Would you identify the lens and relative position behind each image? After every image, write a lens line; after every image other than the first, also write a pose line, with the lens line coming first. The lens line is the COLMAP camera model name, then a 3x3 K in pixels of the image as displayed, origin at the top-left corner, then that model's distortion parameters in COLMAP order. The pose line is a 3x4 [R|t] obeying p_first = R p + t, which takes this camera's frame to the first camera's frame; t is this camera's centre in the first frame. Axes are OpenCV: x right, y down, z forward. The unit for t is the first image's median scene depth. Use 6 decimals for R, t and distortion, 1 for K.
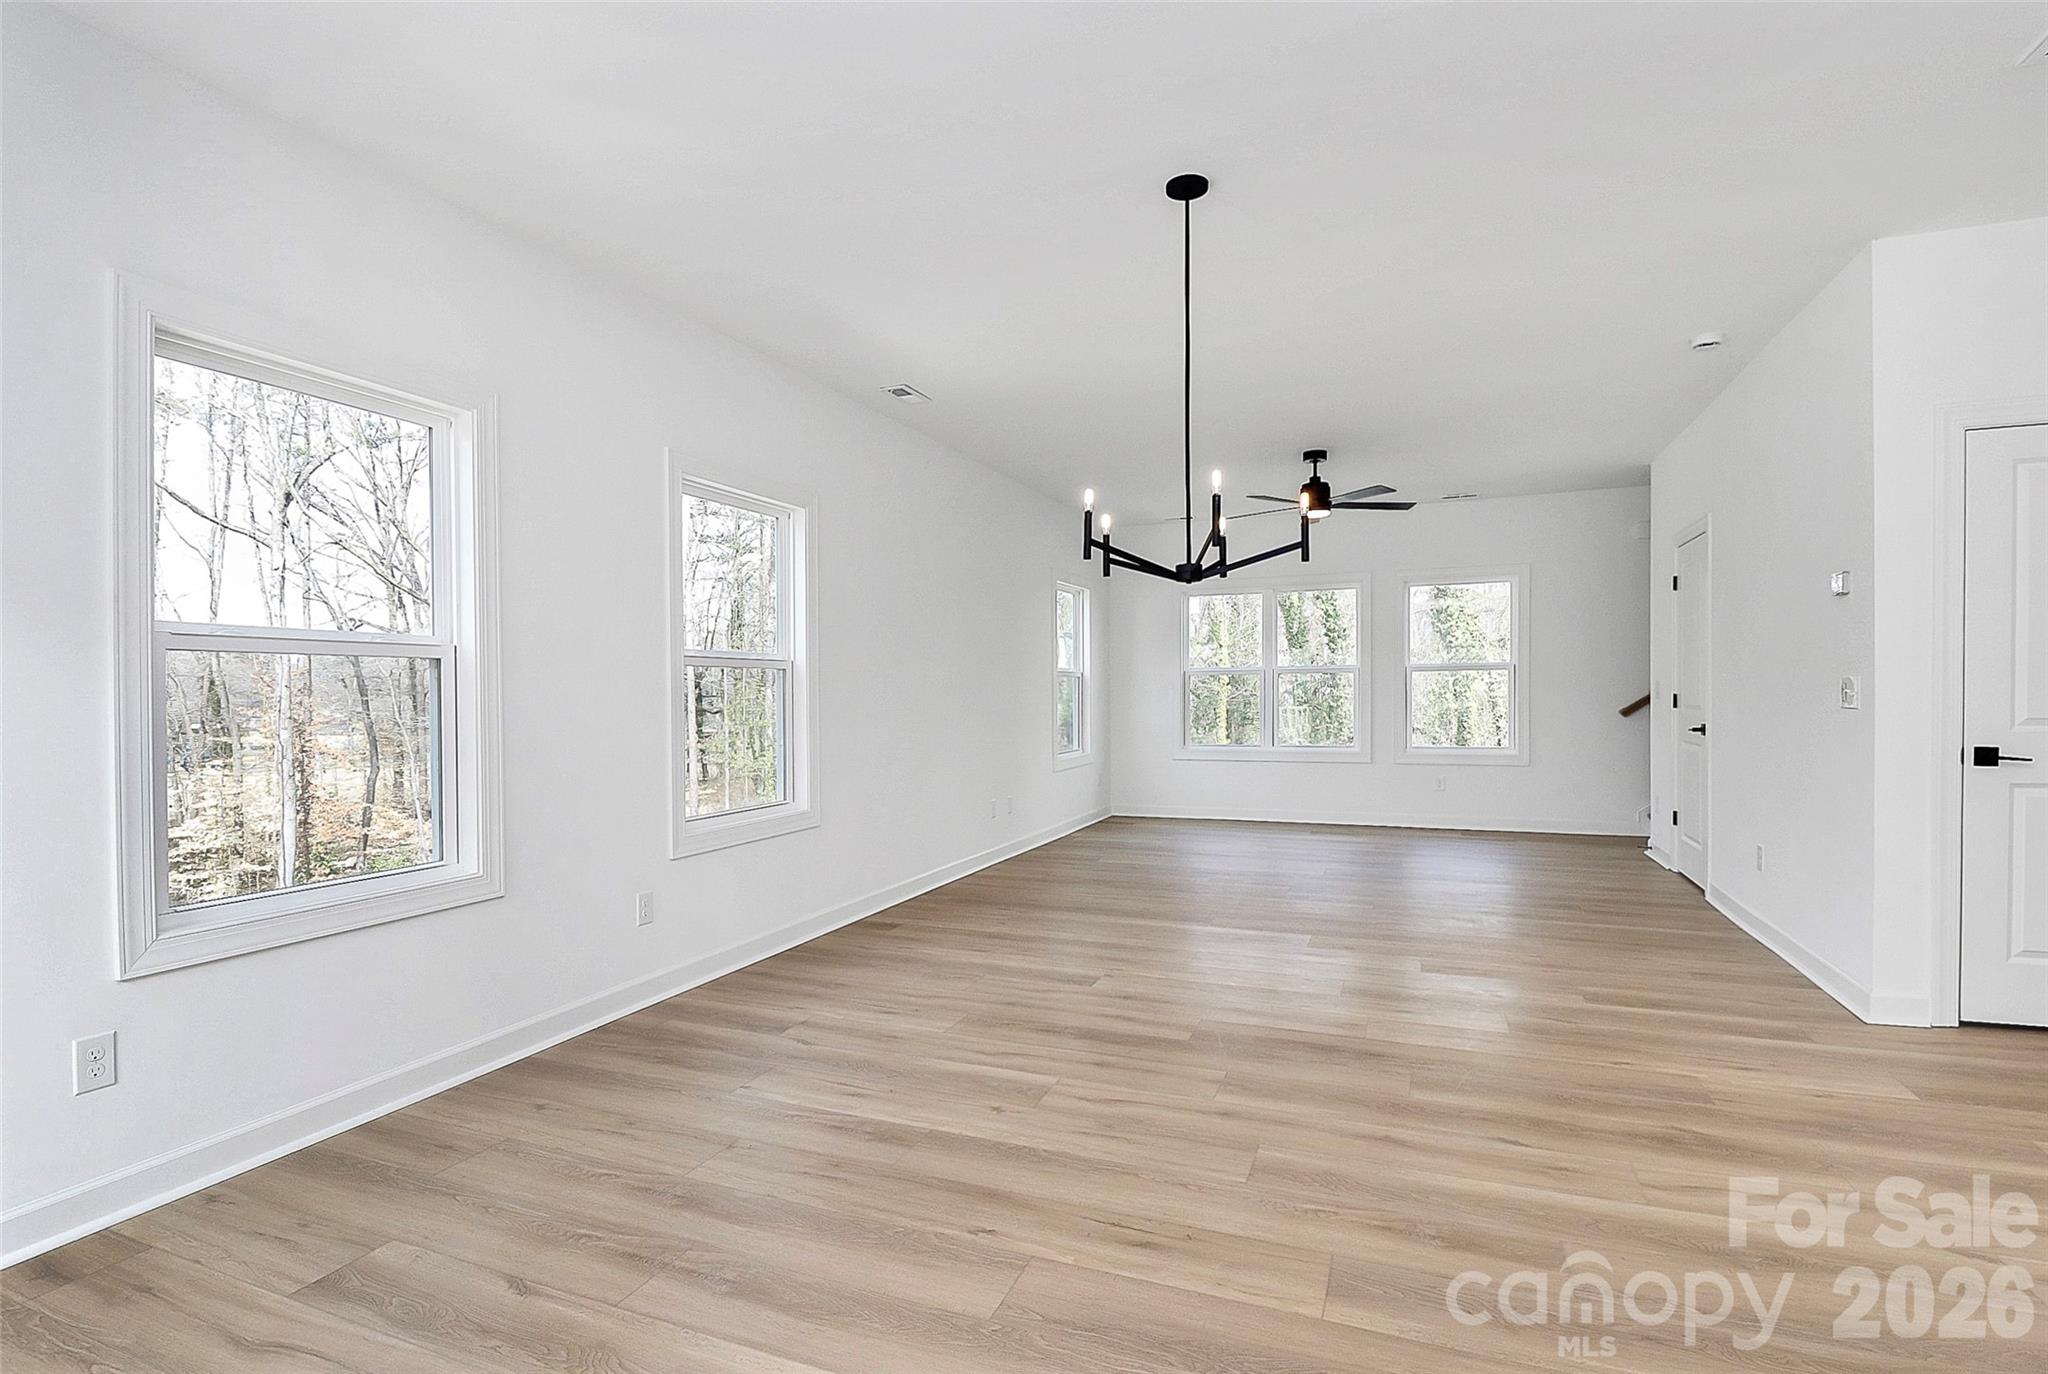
lens RADIAL K [[992.5, 0, 1033.5], [0, 992.5, 706.8], [0, 0, 1]] dist [0.002747, -0.006590]
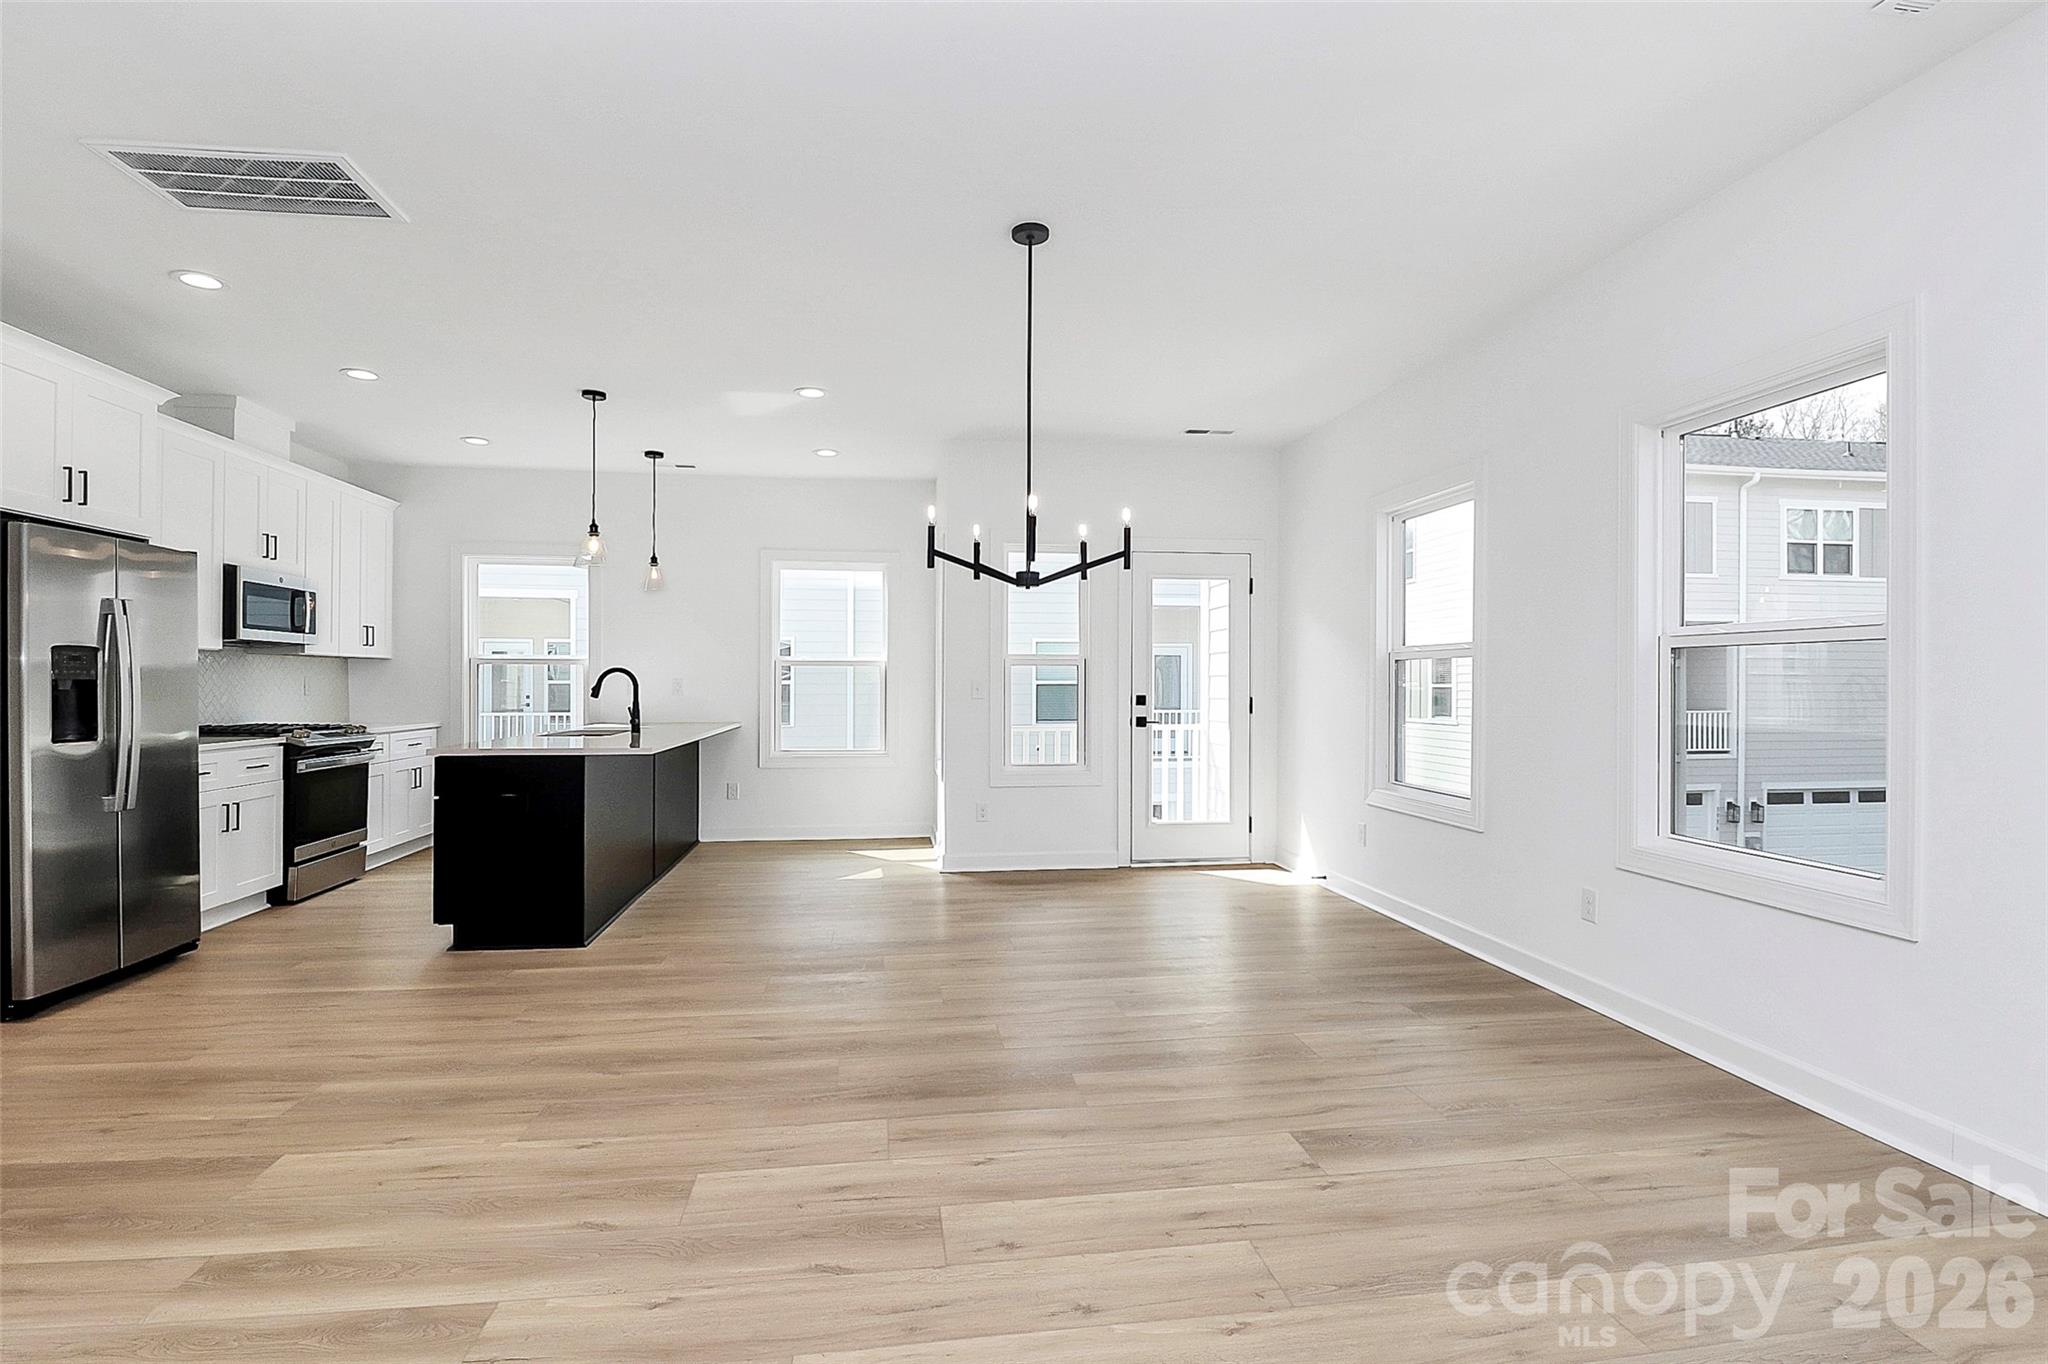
lens RADIAL K [[992.5, 0, 1017.0], [0, 992.5, 680.7], [0, 0, 1]] dist [0.002747, -0.006590]
pose [[-0.872309, 0.006380, -0.488913, 0.629285], [-0.000630, 0.999899, 0.014174, -0.034071], [0.488954, 0.012672, -0.872217, 1.738864]]
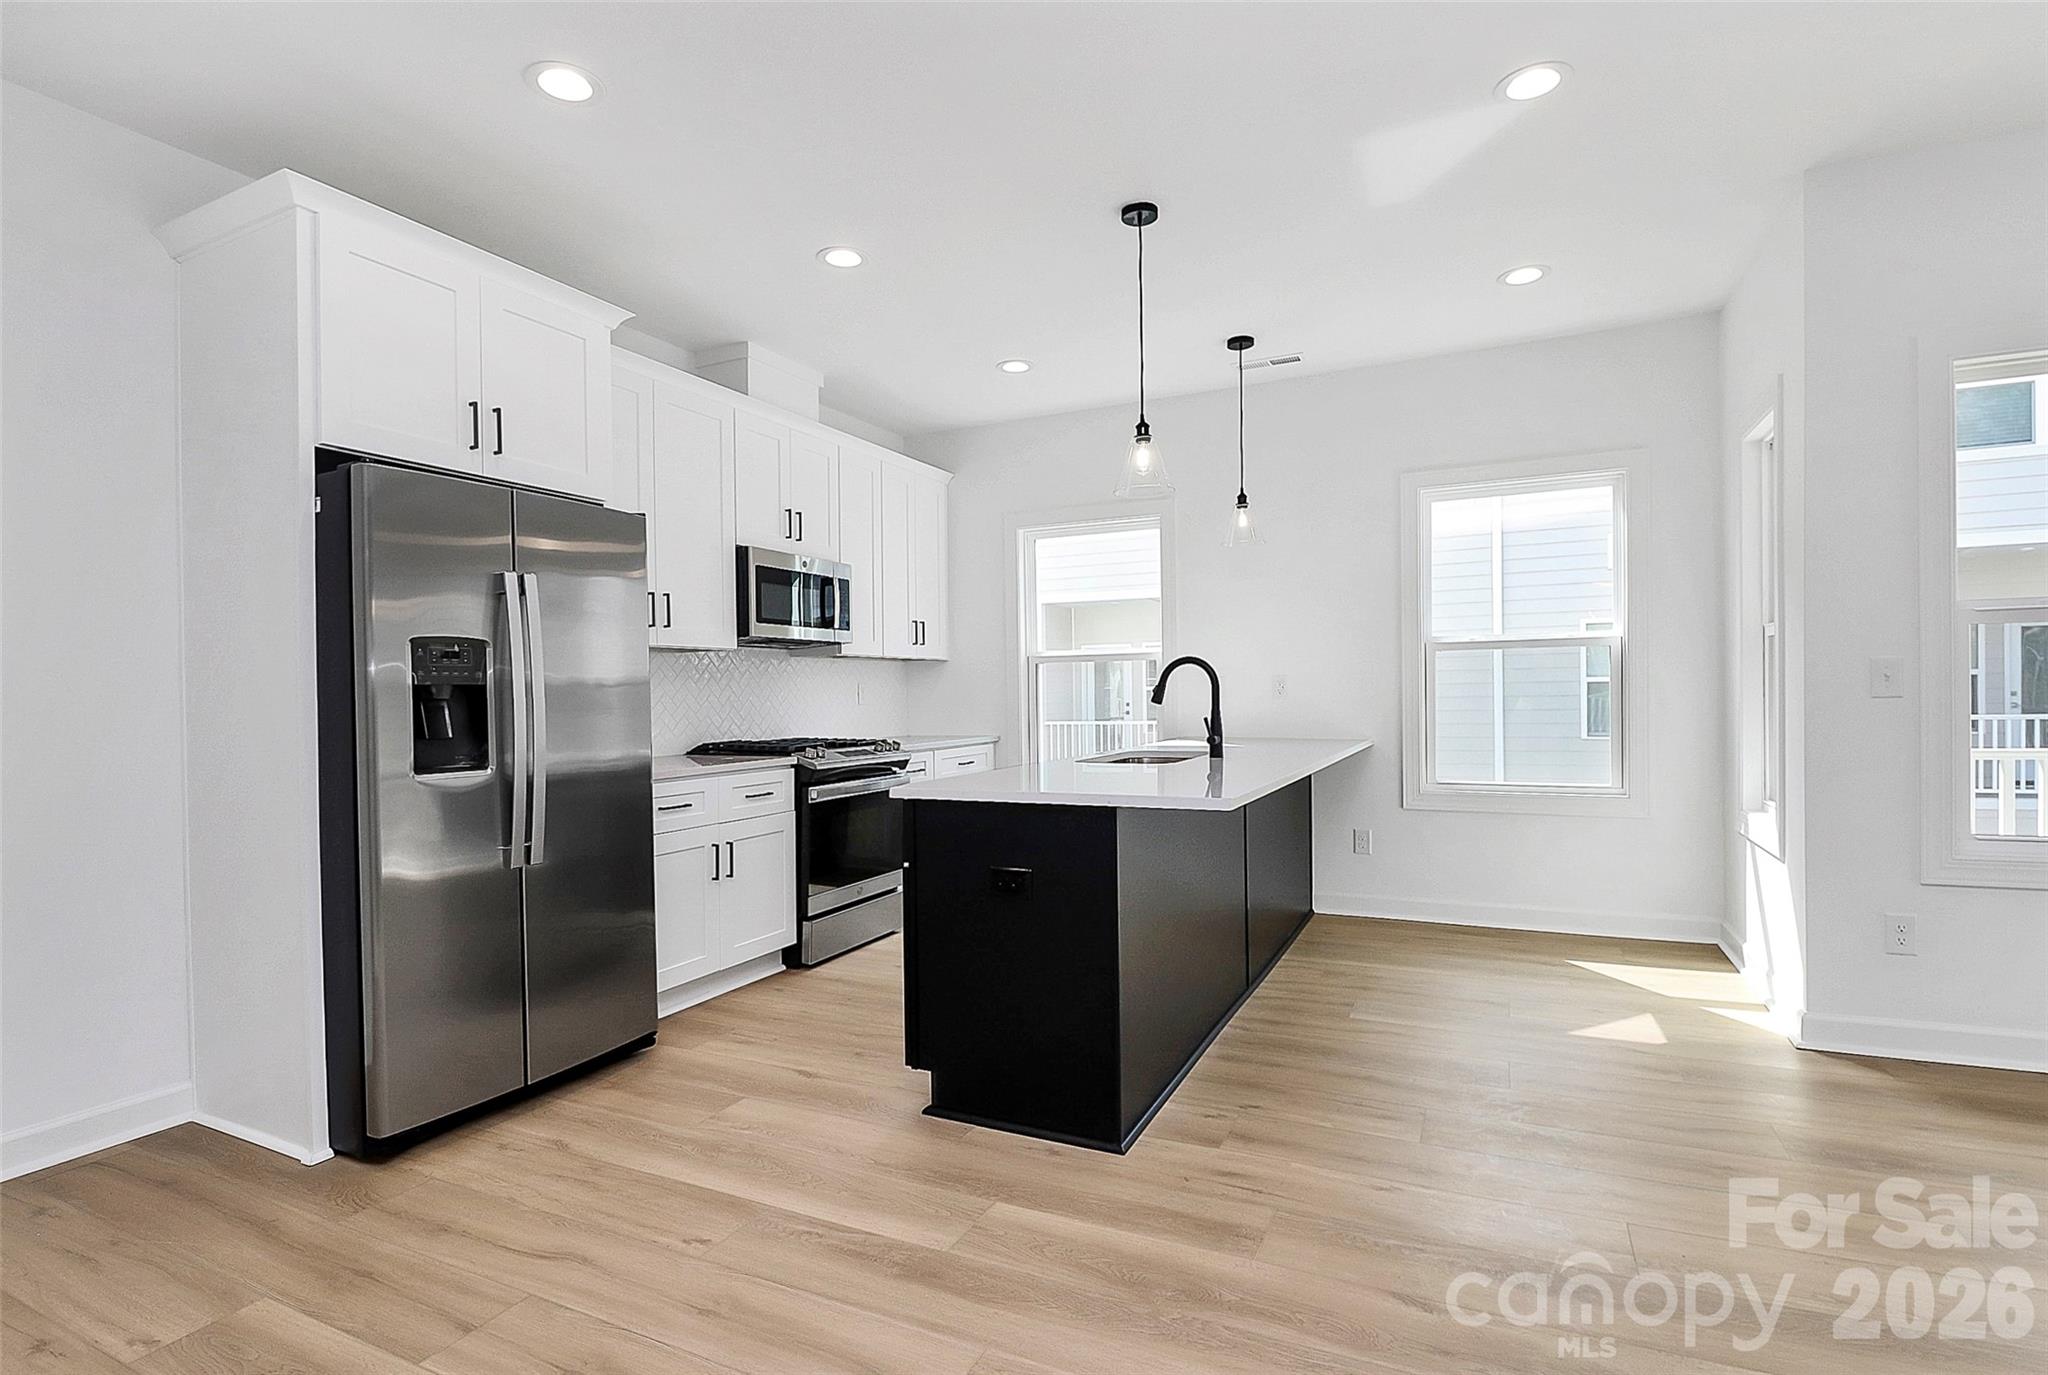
lens RADIAL K [[992.5, 0, 1018.1], [0, 992.5, 712.2], [0, 0, 1]] dist [0.002747, -0.006590]
pose [[-0.996760, 0.024057, 0.076755, 0.500047], [0.026649, 0.999102, 0.032925, -0.012566], [-0.075894, 0.034863, -0.996506, 1.036319]]
